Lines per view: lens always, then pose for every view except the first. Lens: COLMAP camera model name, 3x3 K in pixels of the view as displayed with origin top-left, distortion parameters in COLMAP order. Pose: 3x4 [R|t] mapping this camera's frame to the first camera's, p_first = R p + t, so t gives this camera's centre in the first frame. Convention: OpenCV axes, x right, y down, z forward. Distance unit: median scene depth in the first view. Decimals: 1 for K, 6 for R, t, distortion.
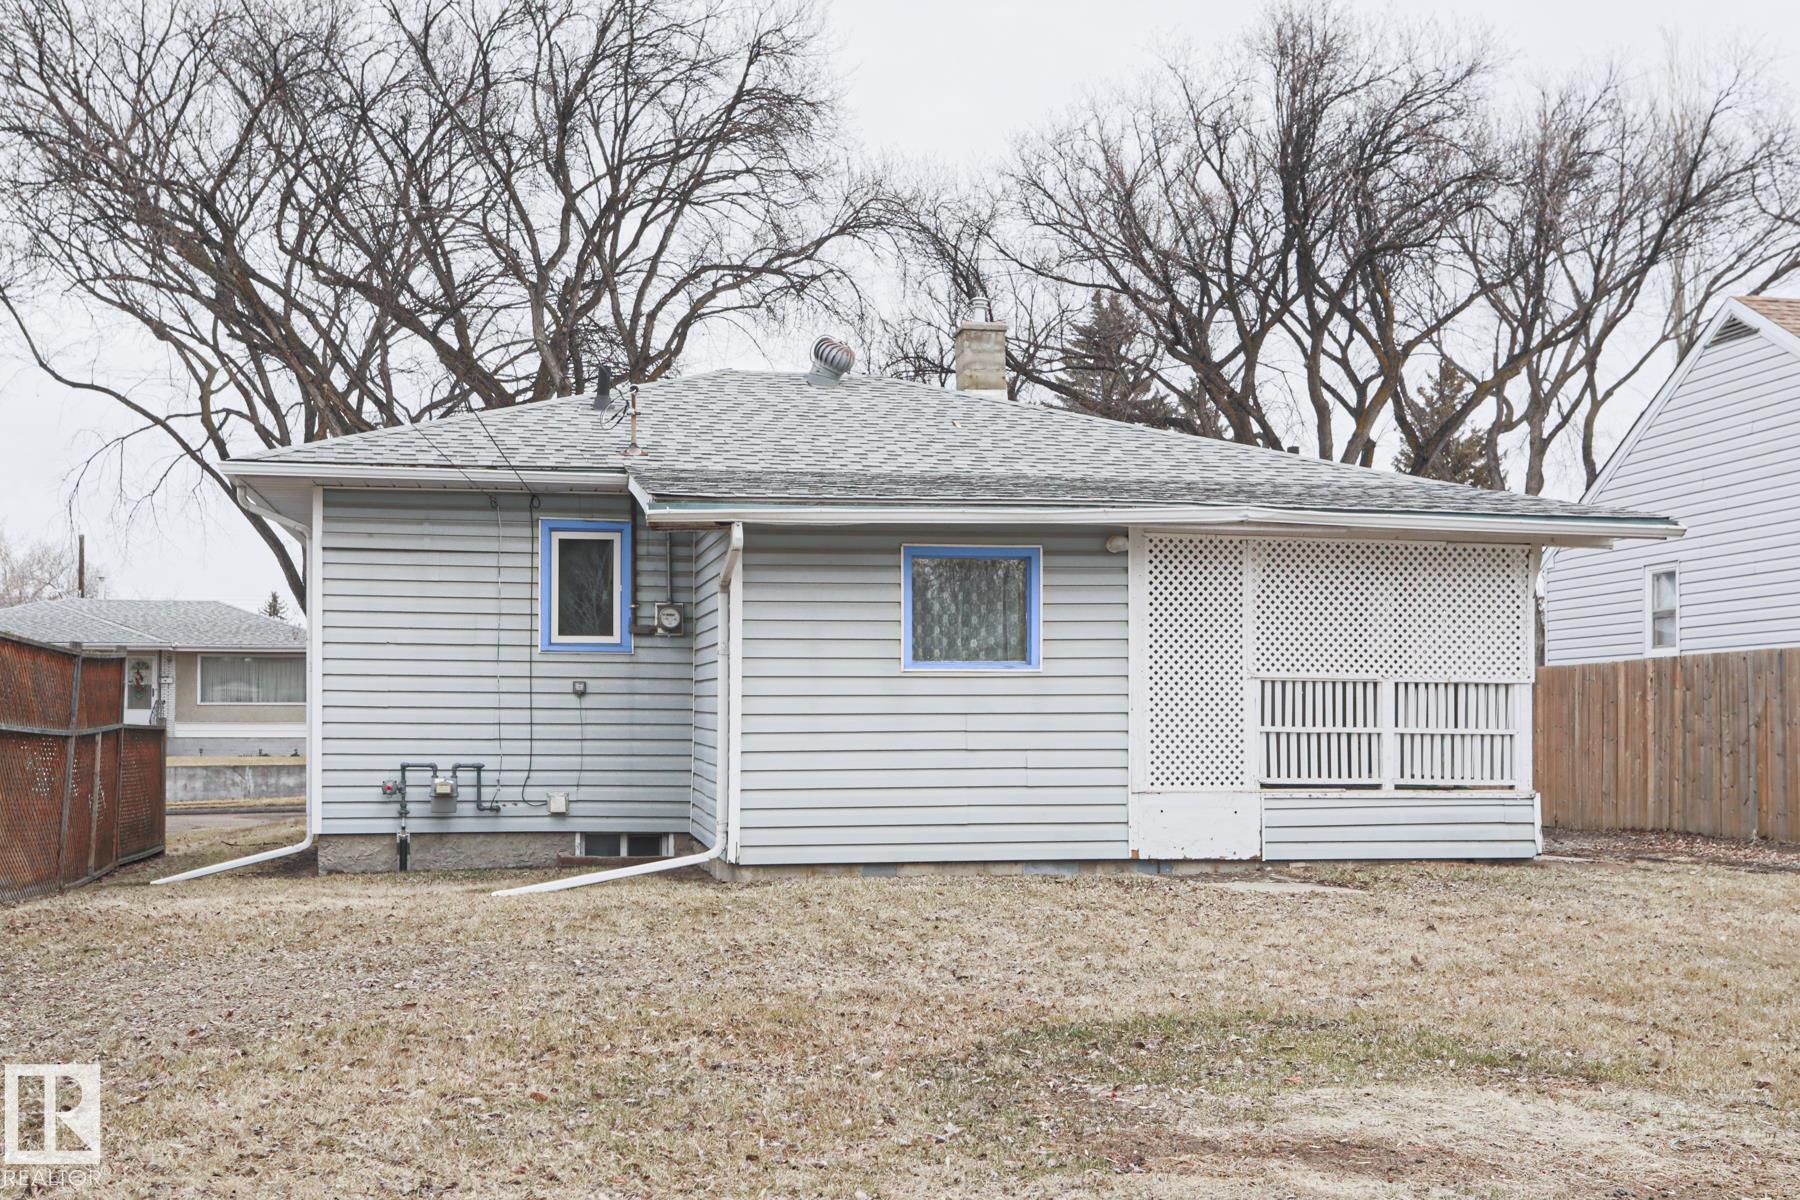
lens RADIAL K [[1990.4, 0, 954.6], [0, 1990.4, 650.0], [0, 0, 1]] dist [0.087512, 0.000000]
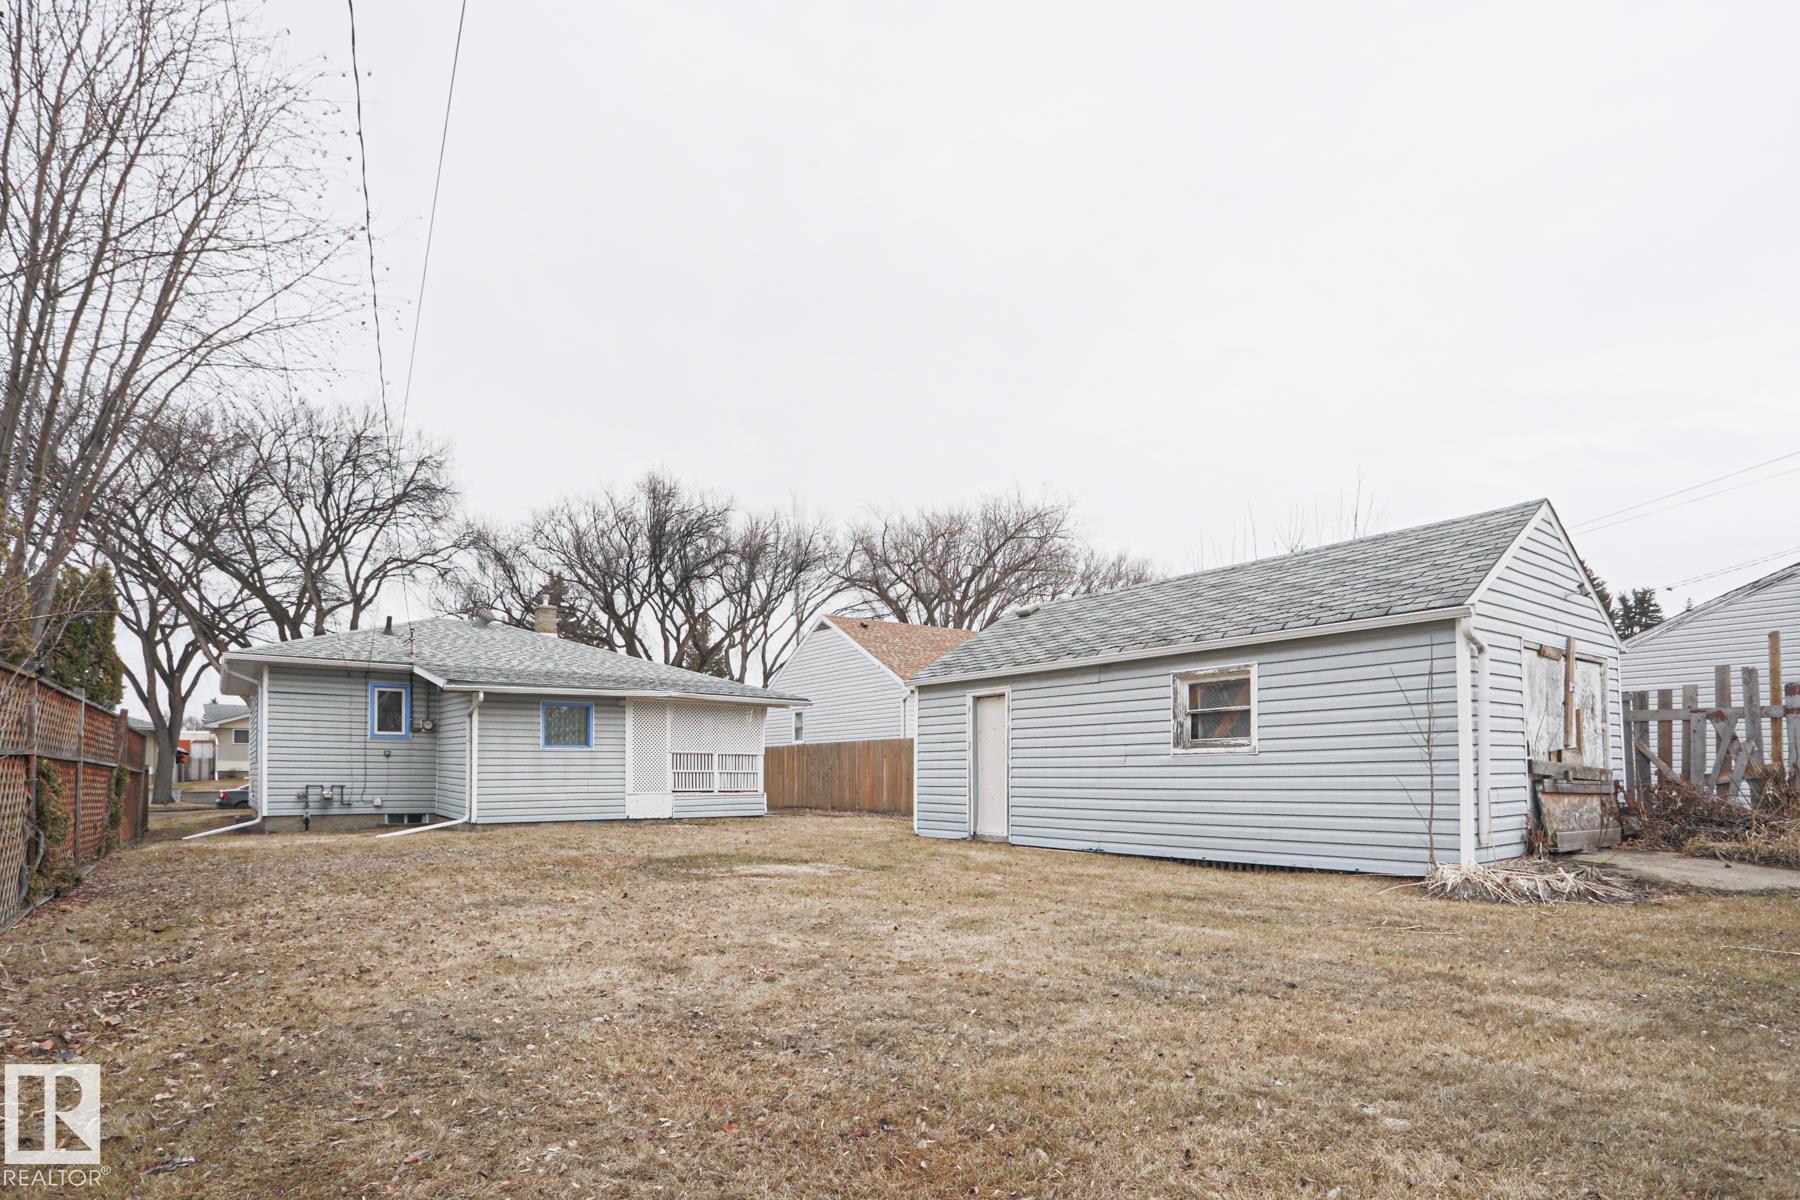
lens RADIAL K [[897.7, 0, 916.0], [0, 897.7, 599.8], [0, 0, 1]] dist [-0.069968, 0.033865]
pose [[0.883831, 0.080444, 0.460838, -0.126954], [-0.010366, 0.988230, -0.152625, -0.009417], [-0.467692, 0.130117, 0.874262, -0.255617]]
